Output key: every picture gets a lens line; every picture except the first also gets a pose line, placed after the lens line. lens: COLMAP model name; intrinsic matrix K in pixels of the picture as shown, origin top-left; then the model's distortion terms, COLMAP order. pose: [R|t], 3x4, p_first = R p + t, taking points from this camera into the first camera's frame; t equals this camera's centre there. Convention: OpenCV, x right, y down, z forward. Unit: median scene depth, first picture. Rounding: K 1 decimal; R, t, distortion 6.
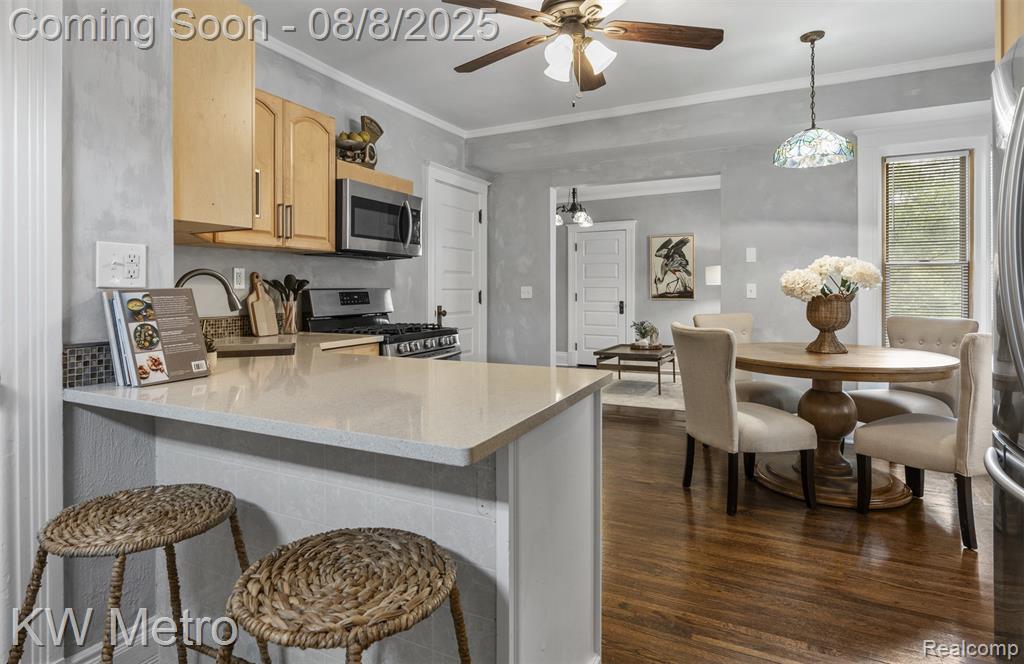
lens RADIAL K [[558.8, 0, 487.5], [0, 558.8, 288.4], [0, 0, 1]] dist [0.000744, 0.002365]
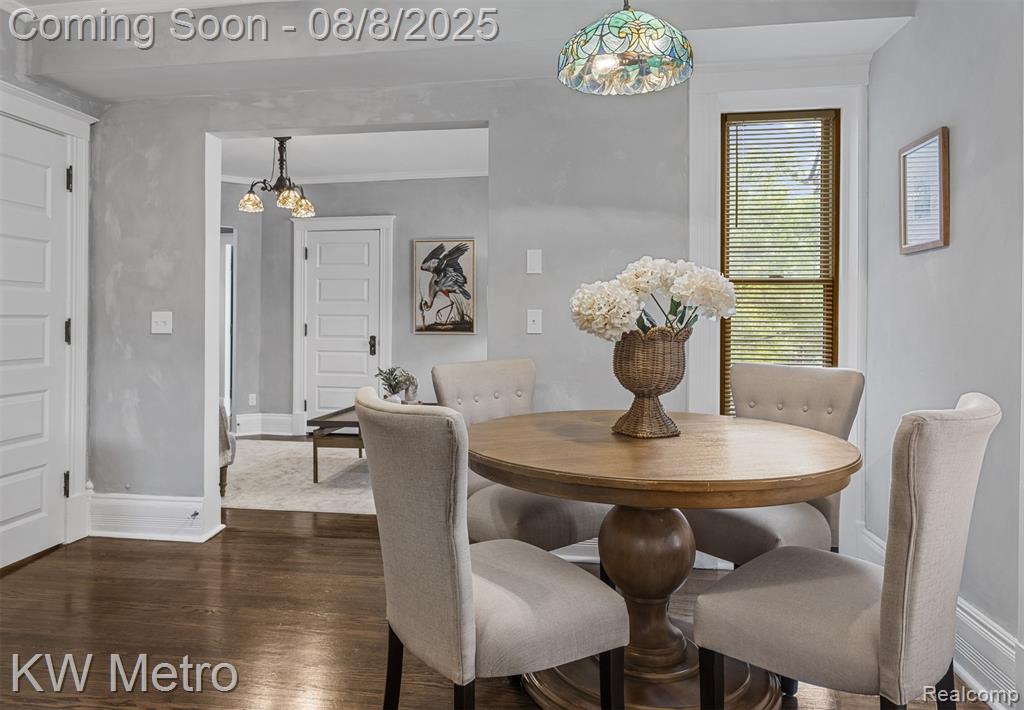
lens RADIAL K [[723.5, 0, 471.2], [0, 723.5, 316.0], [0, 0, 1]] dist [0.005598, -0.002754]
pose [[0.950753, 0.005903, 0.309895, 0.136579], [-0.005406, 0.999982, -0.002463, 0.000851], [-0.309904, 0.000666, 0.950768, 0.231443]]
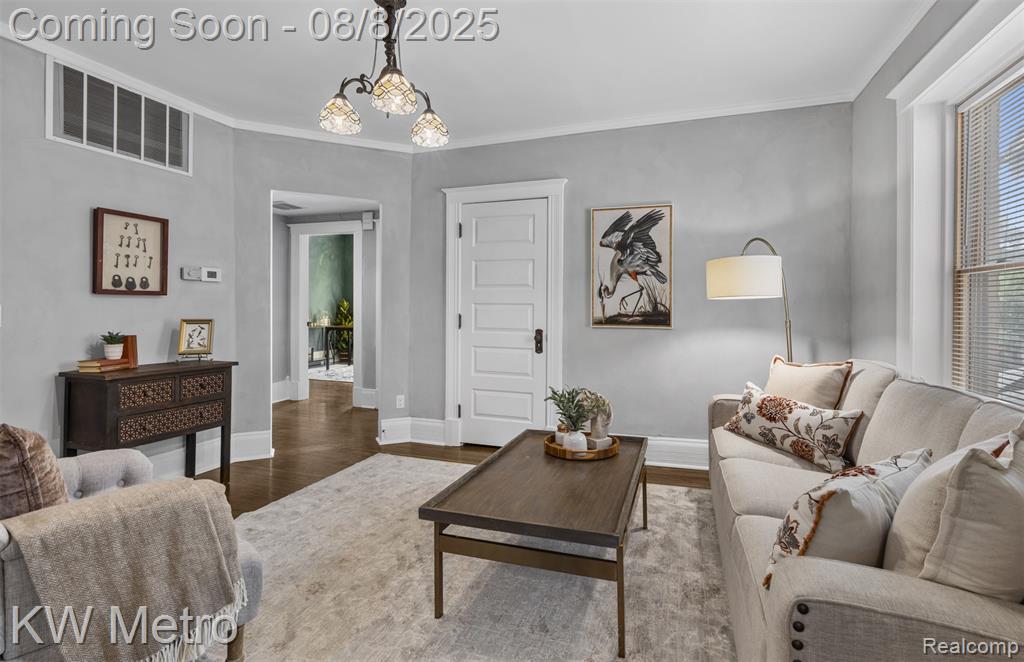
lens RADIAL K [[511.5, 0, 525.6], [0, 511.5, 307.4], [0, 0, 1]] dist [0.001428, 0.001154]
pose [[0.986812, 0.005710, 0.161769, 0.240260], [-0.006483, 0.999970, 0.004255, -0.000940], [-0.161739, -0.005248, 0.986820, 0.840550]]
